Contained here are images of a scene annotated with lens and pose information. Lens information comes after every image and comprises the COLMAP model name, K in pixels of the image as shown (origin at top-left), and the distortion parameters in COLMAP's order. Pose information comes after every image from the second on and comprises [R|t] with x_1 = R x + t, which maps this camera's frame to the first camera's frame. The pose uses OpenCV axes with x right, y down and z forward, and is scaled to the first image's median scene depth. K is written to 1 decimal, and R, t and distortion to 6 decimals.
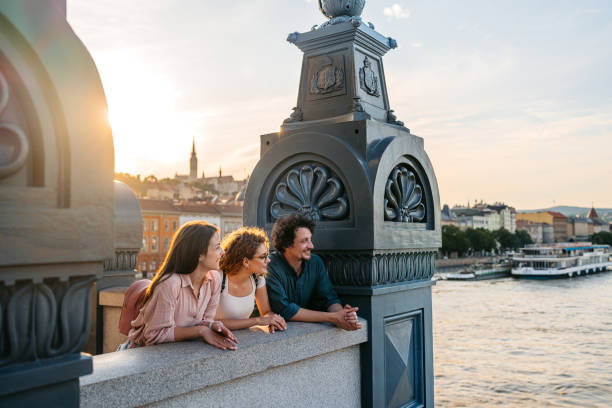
lens RADIAL K [[594.1, 0, 309.6], [0, 594.1, 205.4], [0, 0, 1]] dist [0.006103, 0.000000]
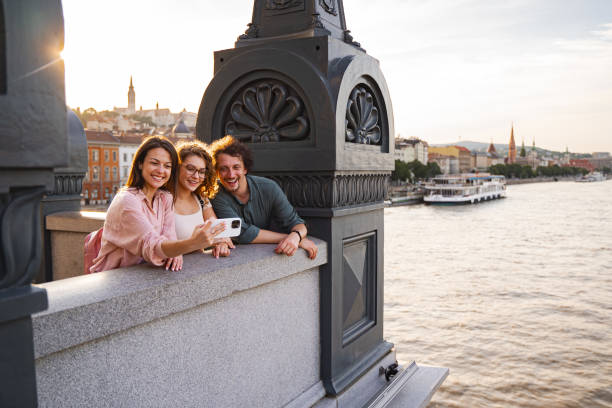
lens RADIAL K [[548.2, 0, 307.9], [0, 548.2, 204.2], [0, 0, 1]] dist [-0.103286, 0.052947]
pose [[0.992856, -0.003063, 0.119283, -0.040218], [-0.011259, 0.992806, 0.119205, 0.020774], [-0.118790, -0.119696, 0.985678, 0.104418]]
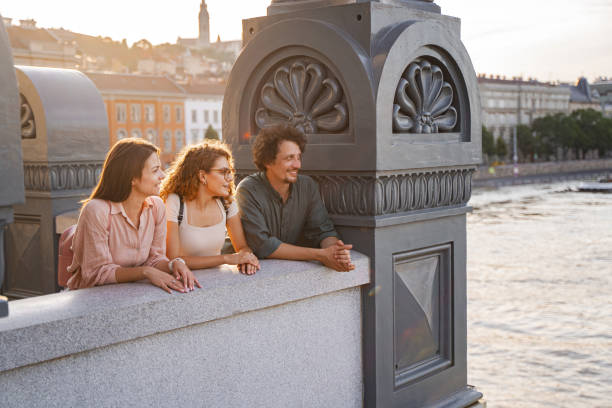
lens RADIAL K [[868.8, 0, 309.3], [0, 868.8, 204.3], [0, 0, 1]] dist [0.081169, 0.000000]
pose [[0.996997, 0.001189, -0.077431, 0.098907], [0.009658, 0.990167, 0.139559, -0.041128], [0.076836, -0.139887, 0.987182, -0.153564]]
